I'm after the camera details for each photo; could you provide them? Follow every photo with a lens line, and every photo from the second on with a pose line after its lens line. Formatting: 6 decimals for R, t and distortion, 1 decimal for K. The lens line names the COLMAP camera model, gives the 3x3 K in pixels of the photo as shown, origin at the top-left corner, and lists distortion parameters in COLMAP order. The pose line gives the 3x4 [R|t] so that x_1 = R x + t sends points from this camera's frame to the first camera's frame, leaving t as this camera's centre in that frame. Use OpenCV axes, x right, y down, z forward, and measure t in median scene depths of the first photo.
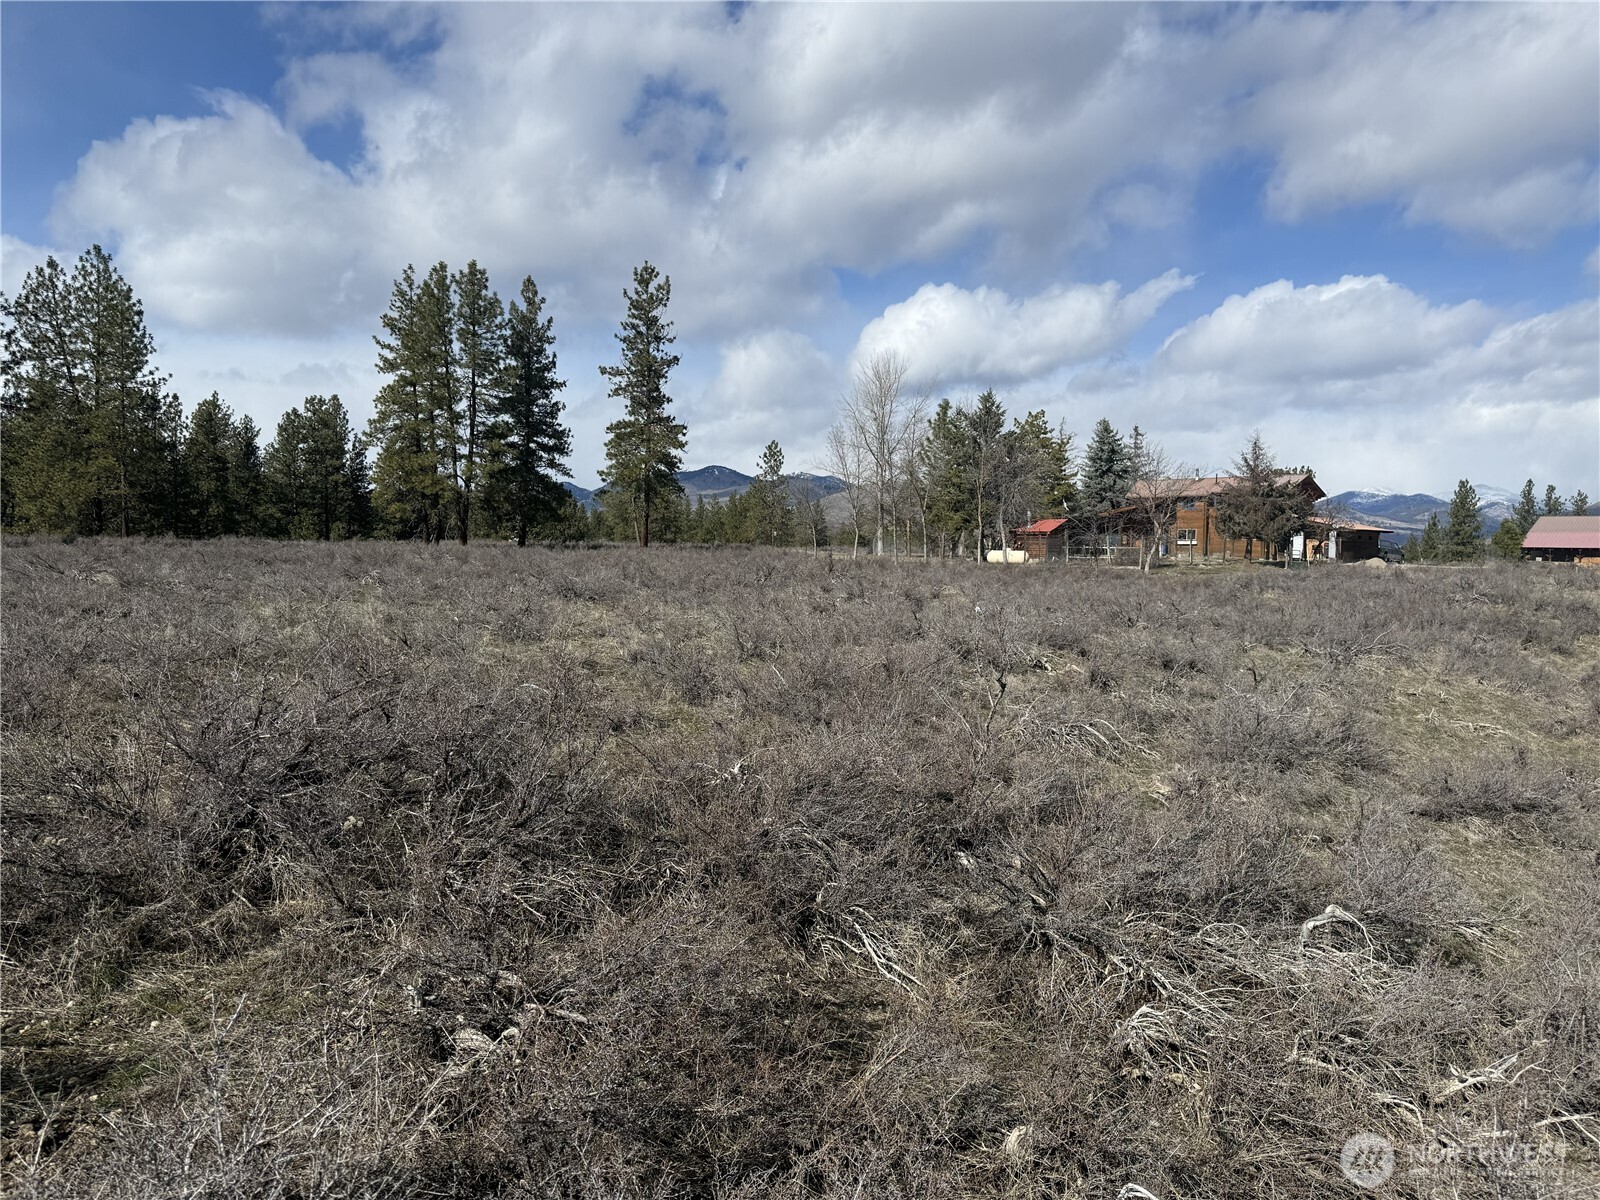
lens RADIAL K [[1119.3, 0, 815.9], [0, 1119.3, 609.1], [0, 0, 1]] dist [0.057079, -0.070039]
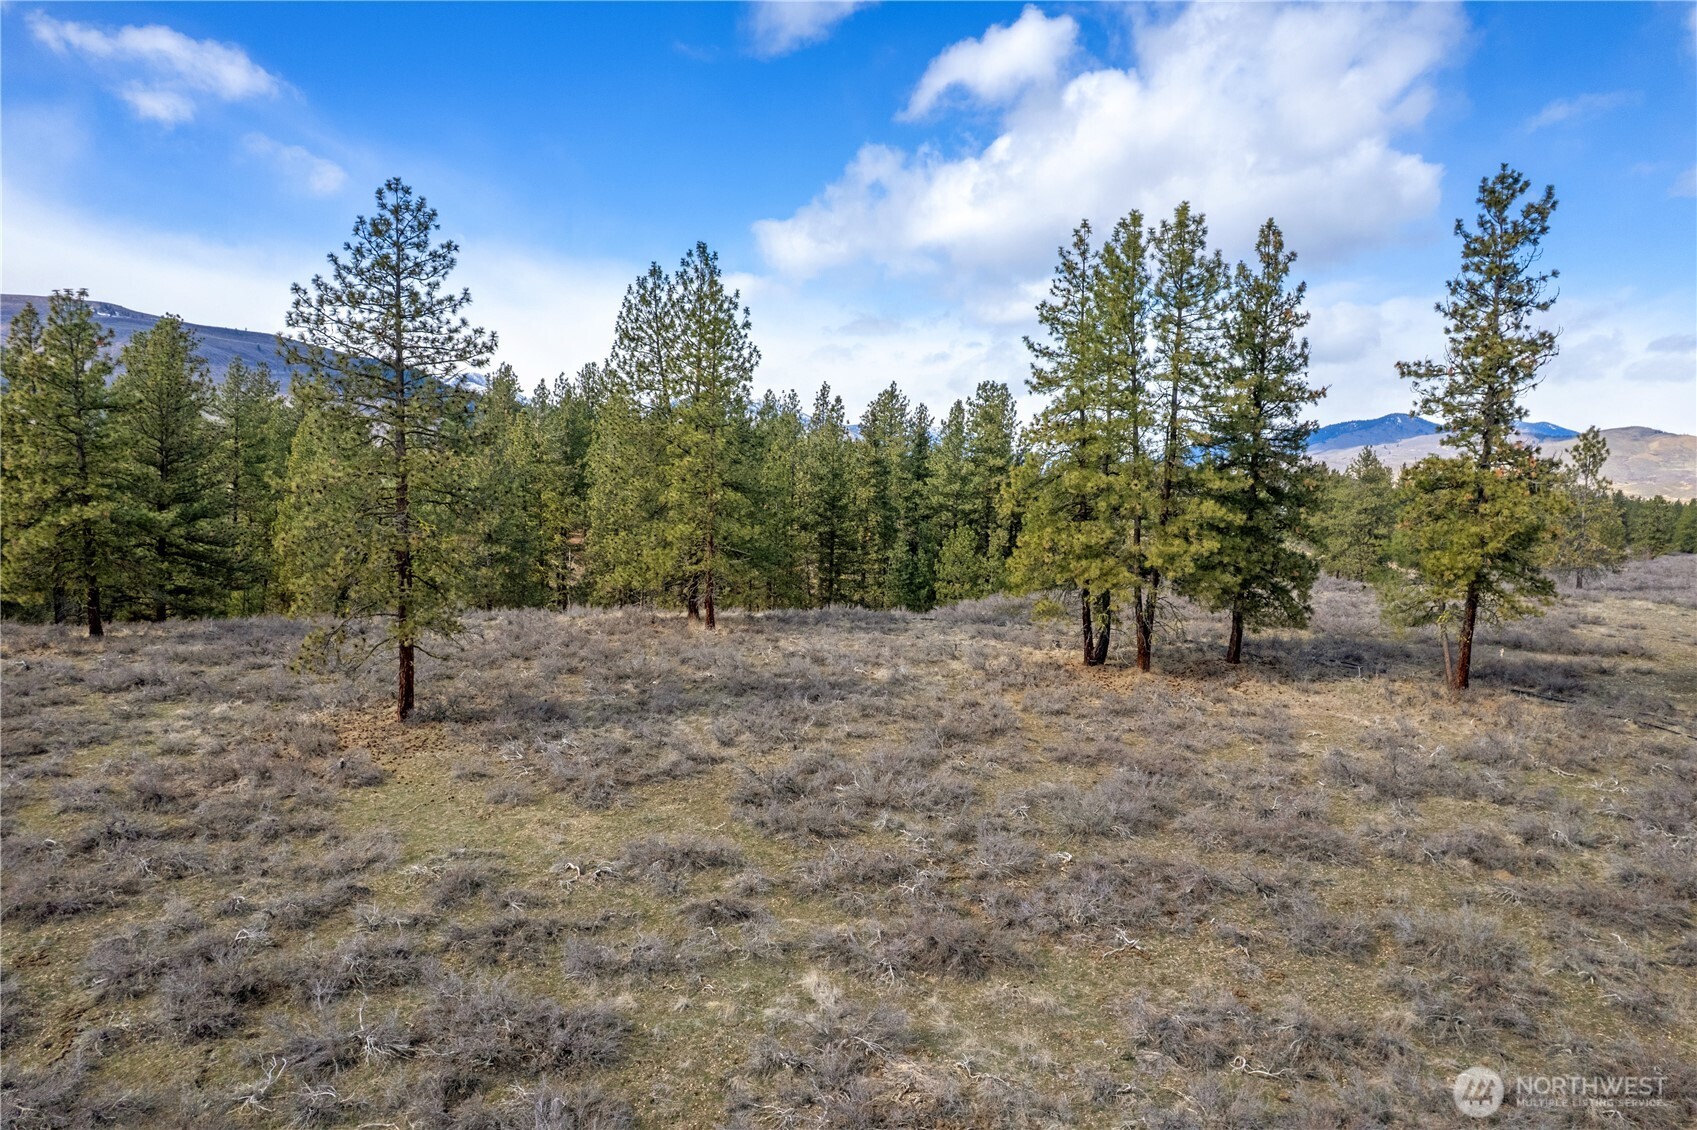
lens RADIAL K [[1123.3, 0, 838.7], [0, 1123.3, 573.7], [0, 0, 1]] dist [-0.035577, 0.033120]
pose [[0.847988, 0.049889, -0.527662, -0.132674], [-0.045940, 0.998732, 0.020600, -0.111590], [0.528021, 0.006772, 0.849205, 0.387723]]
